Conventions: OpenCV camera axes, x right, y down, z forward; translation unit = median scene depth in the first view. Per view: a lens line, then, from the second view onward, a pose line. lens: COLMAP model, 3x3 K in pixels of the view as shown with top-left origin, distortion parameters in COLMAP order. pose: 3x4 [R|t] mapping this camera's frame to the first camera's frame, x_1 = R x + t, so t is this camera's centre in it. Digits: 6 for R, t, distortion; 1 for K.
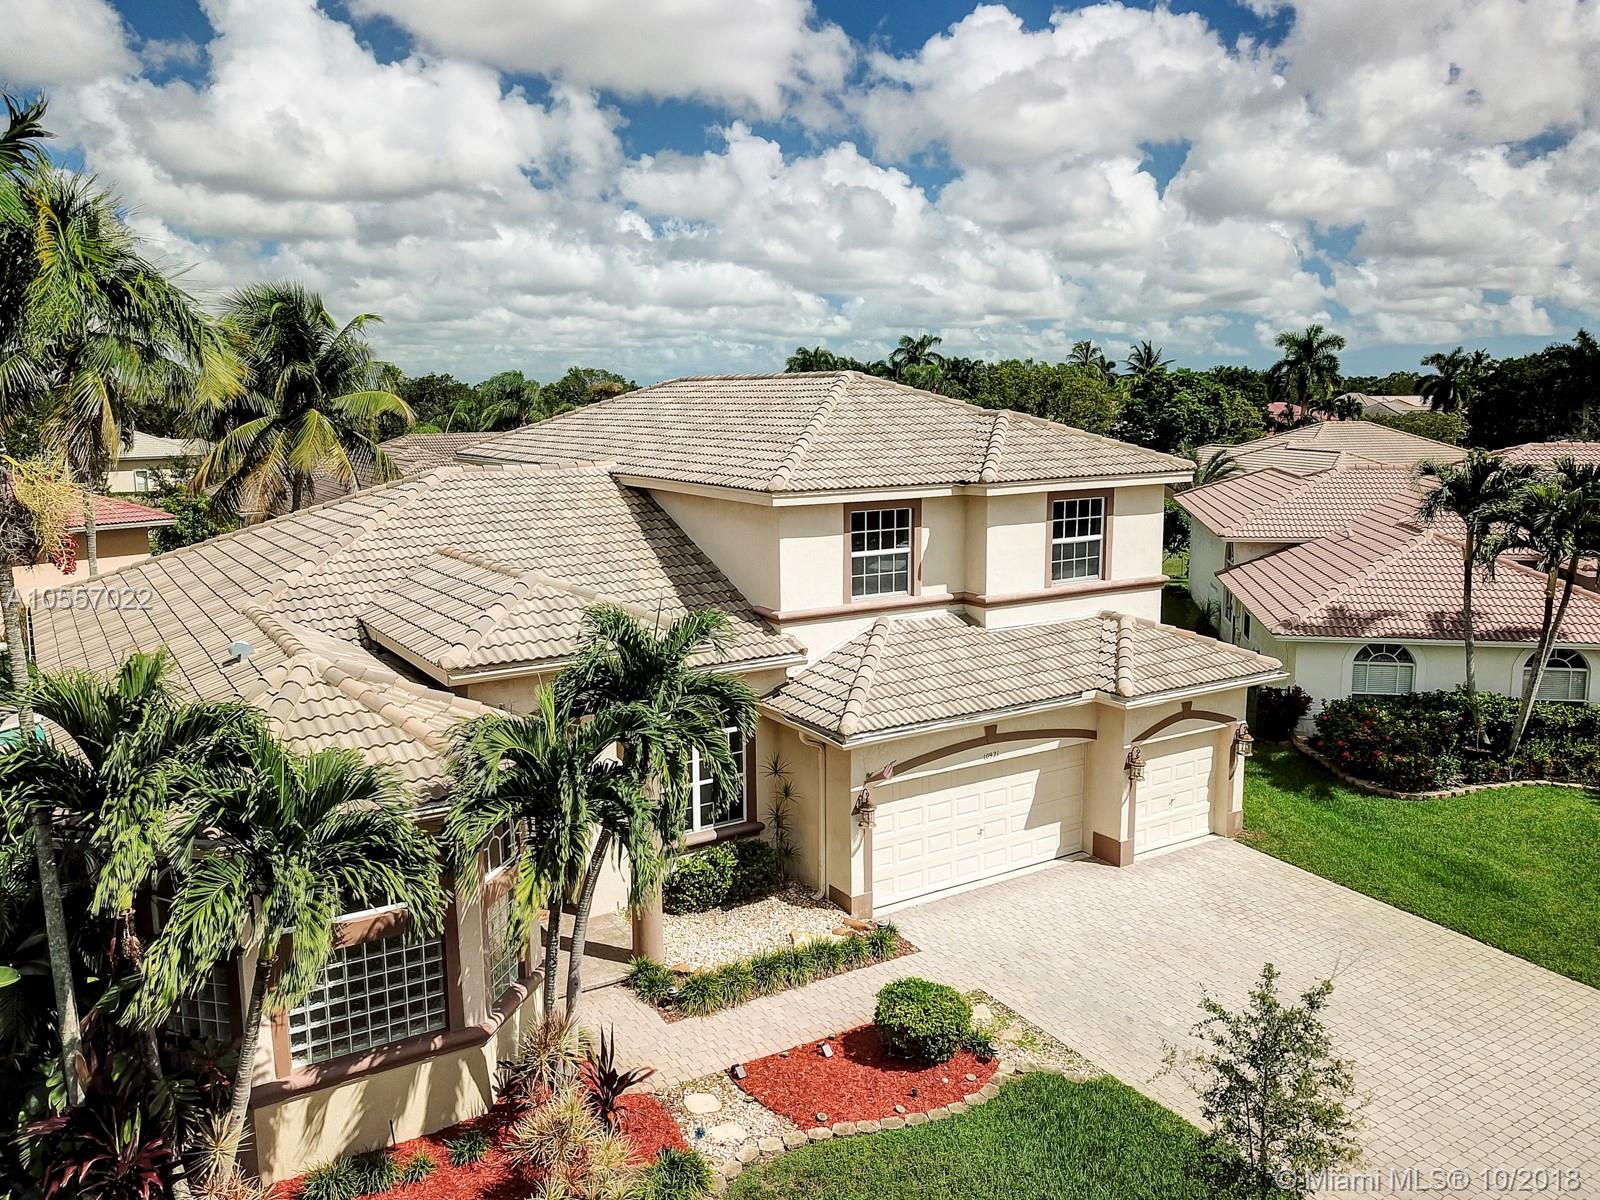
lens RADIAL K [[1250.0, 0, 794.6], [0, 1250.0, 599.7], [0, 0, 1]] dist [0.020132, 0.001320]
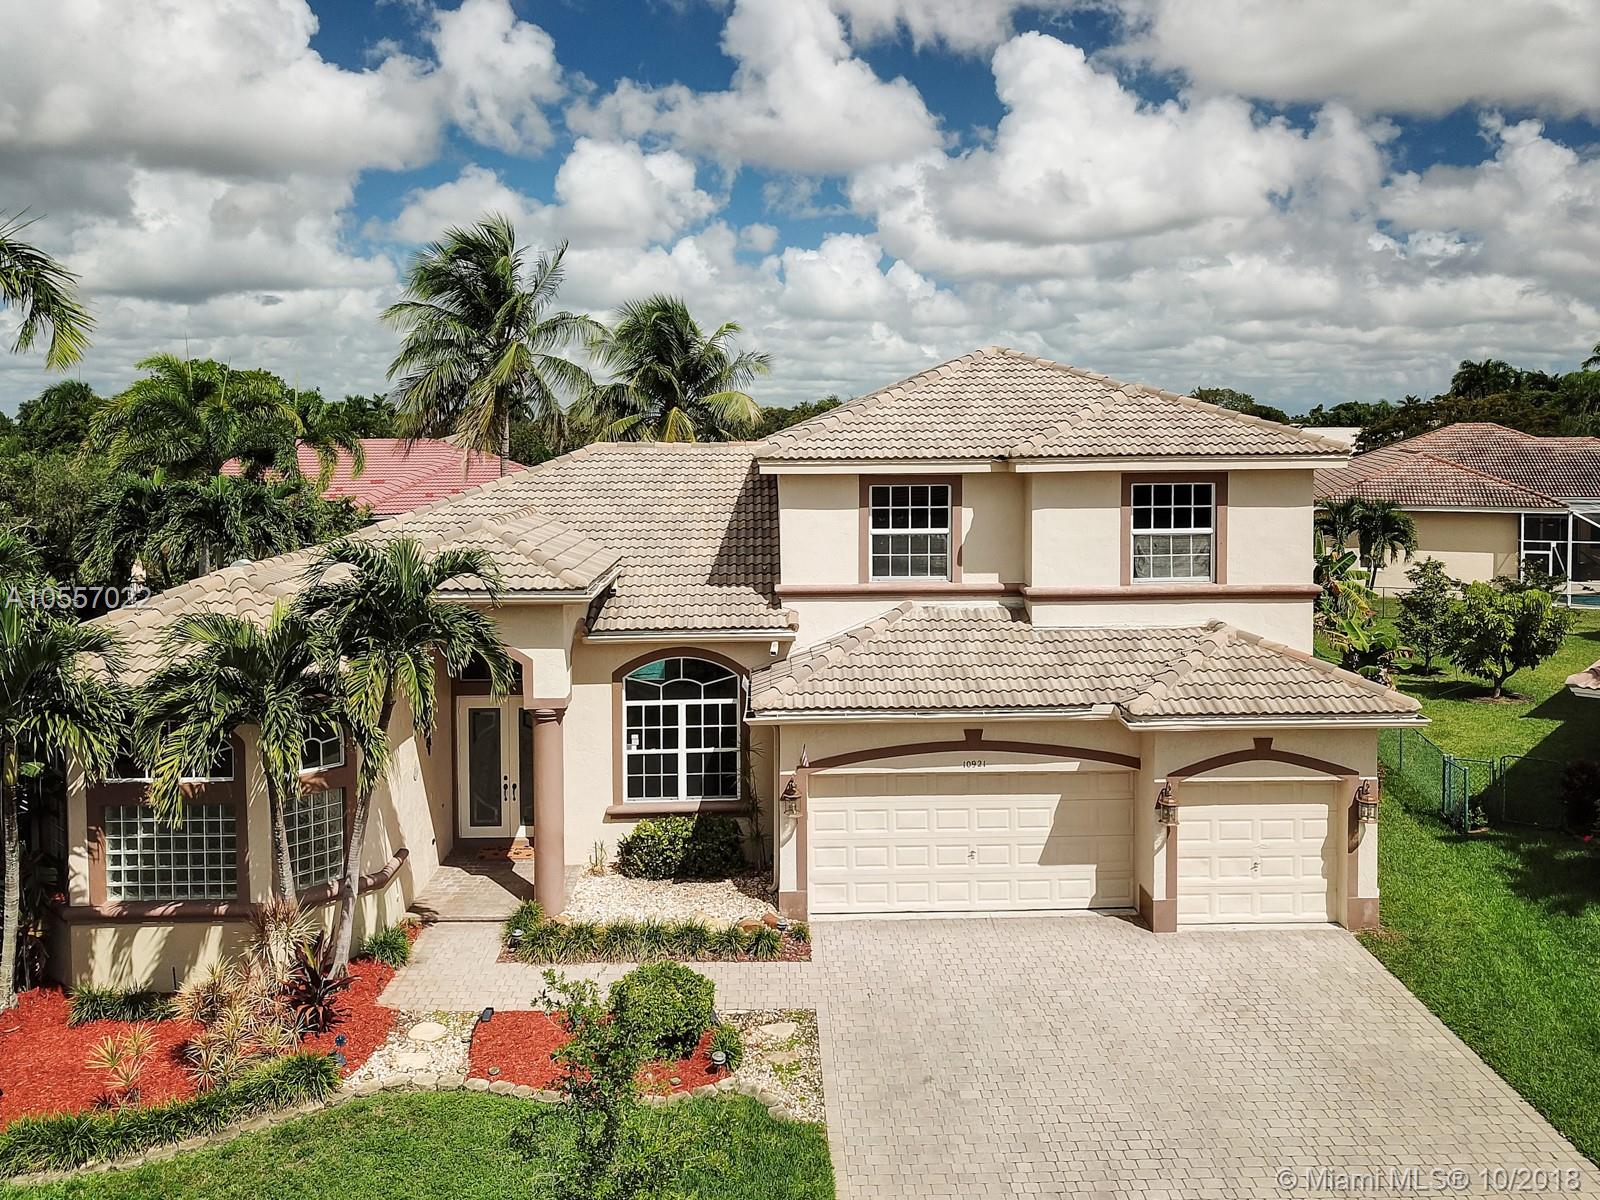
lens RADIAL K [[1284.9, 0, 799.2], [0, 1284.9, 490.4], [0, 0, 1]] dist [0.009854, -0.003515]
pose [[0.858278, 0.026015, -0.512525, 0.482493], [-0.082377, 0.992748, -0.087558, 0.022024], [0.506530, 0.117370, 0.854197, 0.141658]]
